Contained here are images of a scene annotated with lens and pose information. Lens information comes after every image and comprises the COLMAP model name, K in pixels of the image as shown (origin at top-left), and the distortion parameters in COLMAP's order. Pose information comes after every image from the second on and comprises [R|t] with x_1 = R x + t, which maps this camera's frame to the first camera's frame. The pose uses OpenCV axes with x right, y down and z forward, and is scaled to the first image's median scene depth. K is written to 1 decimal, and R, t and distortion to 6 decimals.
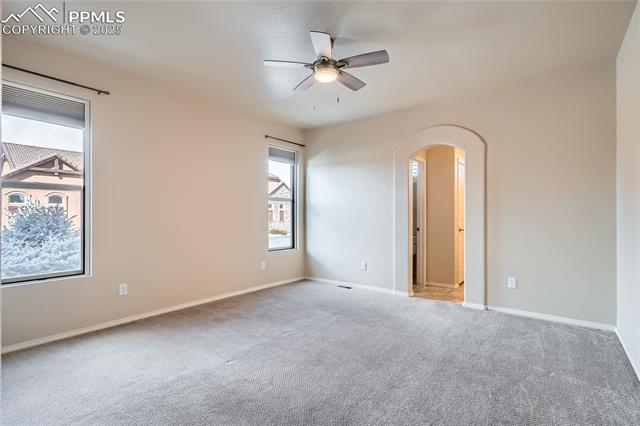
lens RADIAL K [[313.4, 0, 320.0], [0, 313.4, 213.0], [0, 0, 1]] dist [-0.002442, -0.000384]
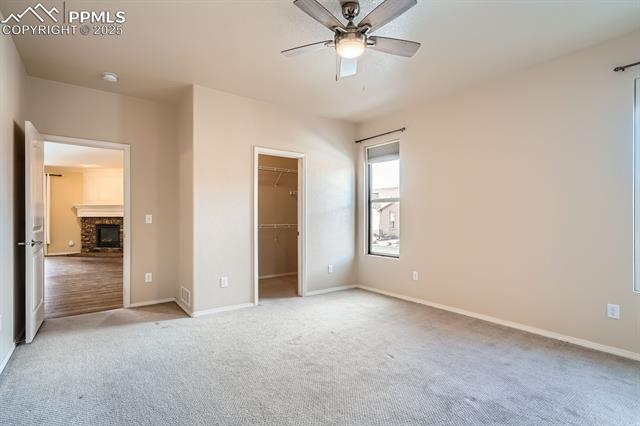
lens RADIAL K [[313.4, 0, 320.0], [0, 313.4, 213.0], [0, 0, 1]] dist [-0.002442, -0.000384]
pose [[-0.262777, -0.013193, -0.964766, 0.731985], [-0.002559, 0.999913, -0.012977, 0.005549], [0.964853, -0.000941, -0.262788, 0.986484]]
